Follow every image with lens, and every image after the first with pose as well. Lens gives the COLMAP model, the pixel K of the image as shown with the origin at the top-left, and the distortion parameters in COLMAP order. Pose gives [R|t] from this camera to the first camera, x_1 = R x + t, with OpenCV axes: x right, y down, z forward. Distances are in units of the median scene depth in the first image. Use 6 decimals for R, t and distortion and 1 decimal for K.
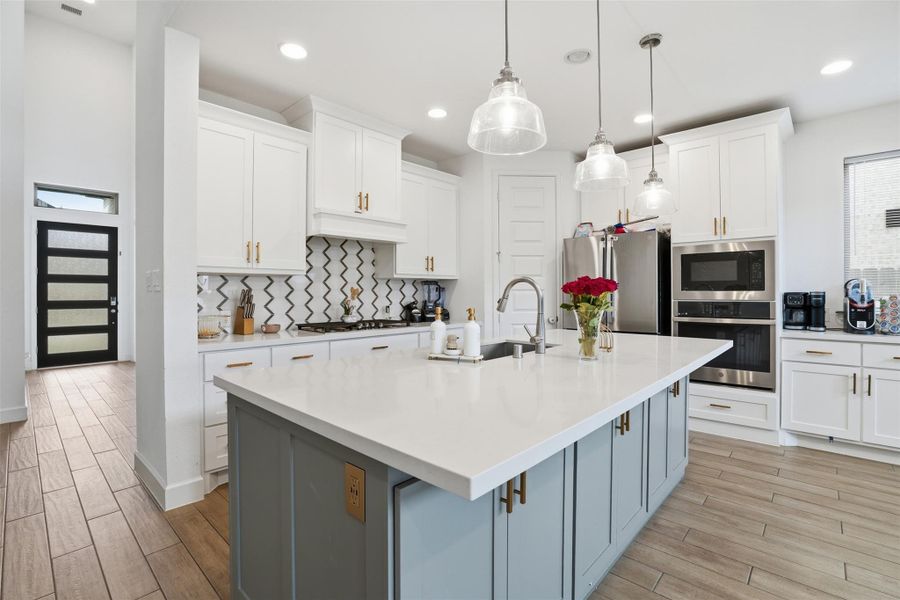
lens RADIAL K [[417.8, 0, 450.0], [0, 417.8, 300.0], [0, 0, 1]] dist [-0.054167, 0.000221]
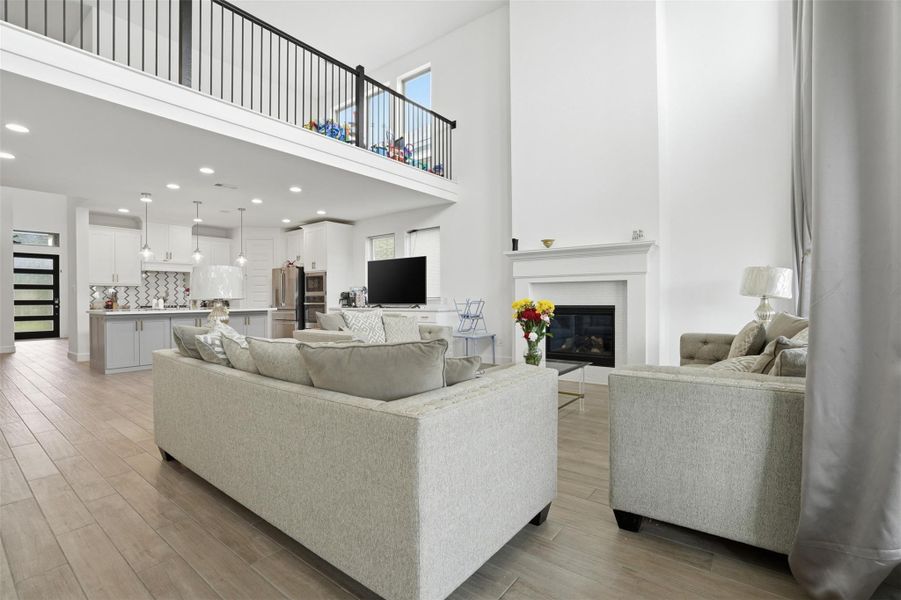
lens RADIAL K [[410.9, 0, 449.8], [0, 410.9, 308.2], [0, 0, 1]] dist [-0.029337, 0.000378]
pose [[0.996237, -0.005958, 0.086471, 1.259954], [0.005566, 0.999973, 0.004773, 0.070326], [-0.086497, -0.004273, 0.996243, -1.553471]]
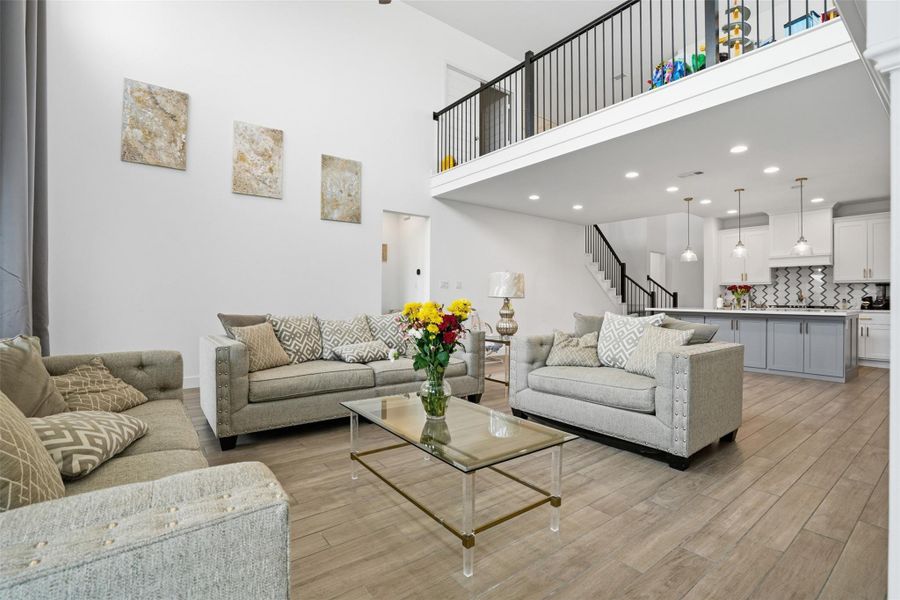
lens RADIAL K [[410.8, 0, 450.0], [0, 410.8, 300.0], [0, 0, 1]] dist [-0.014744, -0.000003]
pose [[-0.193922, 0.009063, -0.980975, 2.224147], [-0.017514, 0.999766, 0.012699, 0.031598], [0.980861, 0.019643, -0.193717, -0.349465]]
